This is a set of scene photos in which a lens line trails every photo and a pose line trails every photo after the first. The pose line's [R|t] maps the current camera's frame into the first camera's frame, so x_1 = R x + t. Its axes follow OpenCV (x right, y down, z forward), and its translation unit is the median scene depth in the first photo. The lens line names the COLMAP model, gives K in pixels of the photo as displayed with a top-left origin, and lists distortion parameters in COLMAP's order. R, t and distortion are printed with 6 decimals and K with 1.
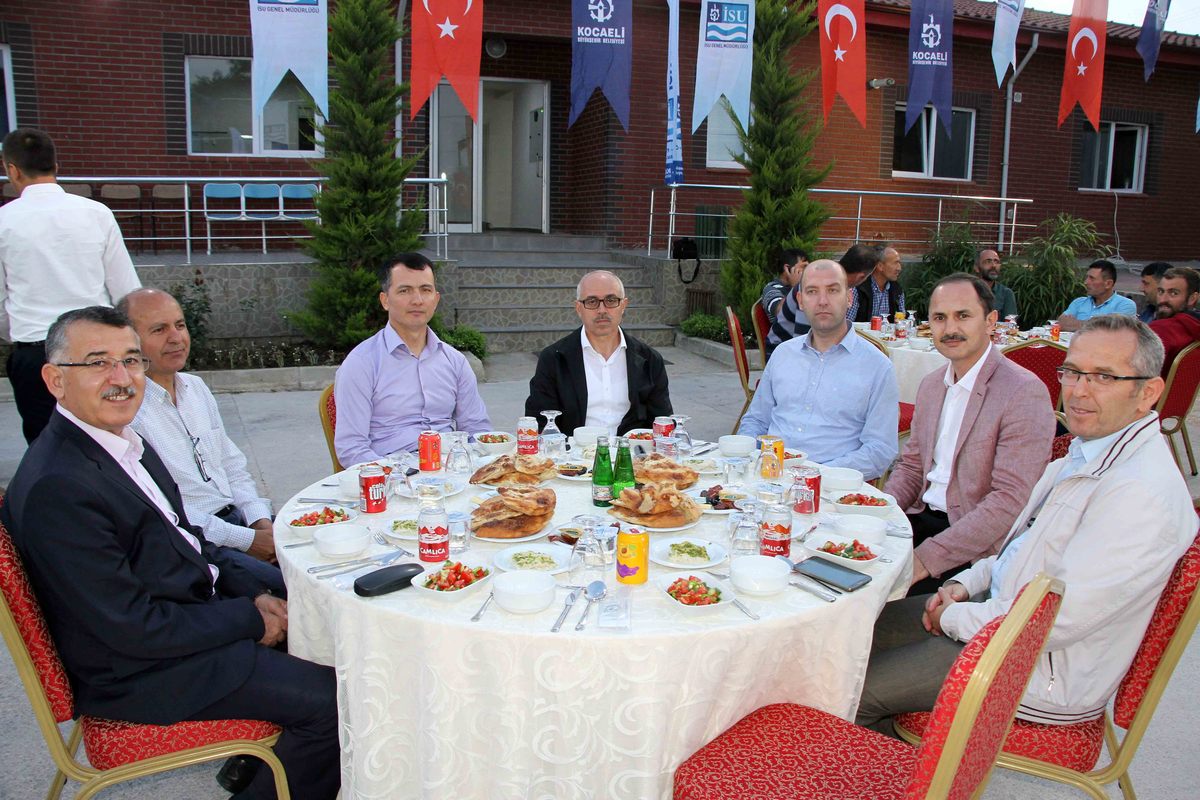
lens RADIAL K [[990.4, 0, 600.0], [0, 990.4, 400.0], [0, 0, 1]] dist [-0.223352, 0.214142]
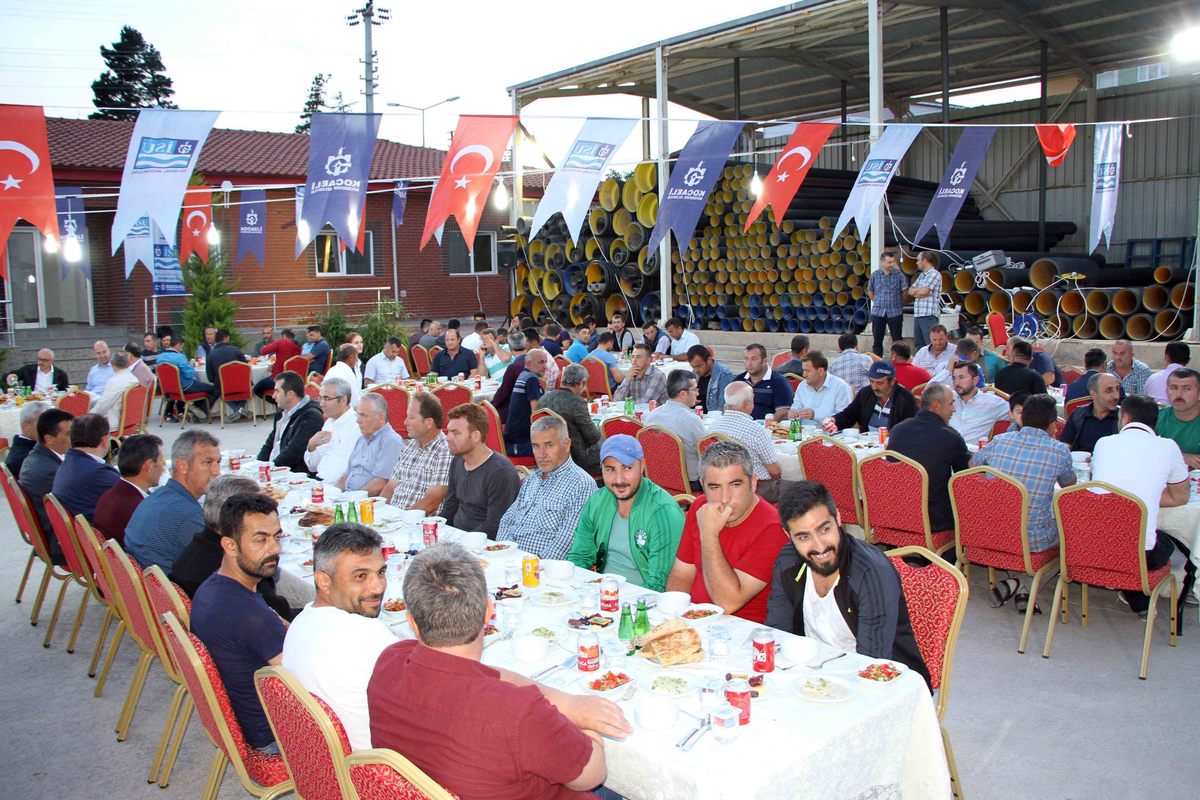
lens RADIAL K [[990.4, 0, 600.0], [0, 990.4, 400.0], [0, 0, 1]] dist [-0.223352, 0.214142]
pose [[0.933960, -0.072775, 0.349888, 0.191366], [0.095575, 0.994249, -0.048322, 0.114019], [-0.344359, 0.078571, 0.935544, -0.782071]]
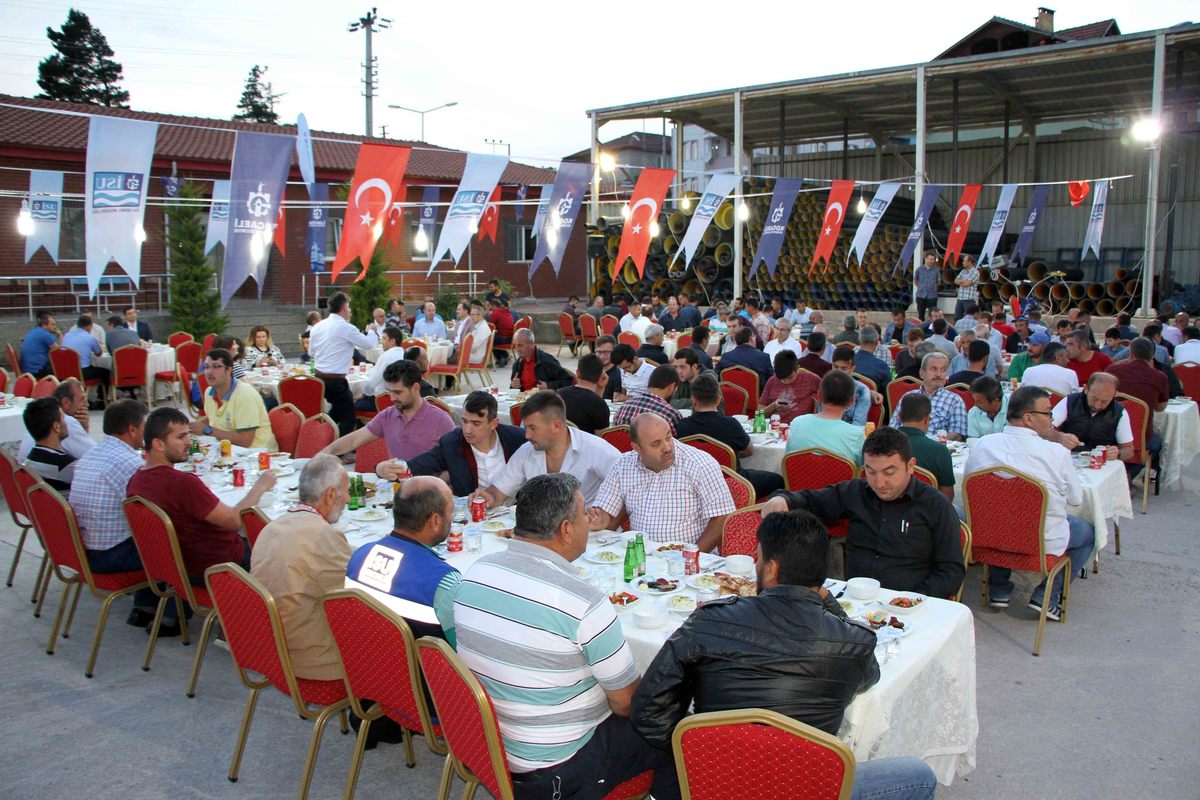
lens RADIAL K [[990.4, 0, 600.0], [0, 990.4, 400.0], [0, 0, 1]] dist [-0.223352, 0.214142]
pose [[0.869882, -0.075541, 0.487440, -0.394201], [0.100653, 0.994595, -0.025488, 0.149575], [-0.482880, 0.071234, 0.872784, -0.987742]]
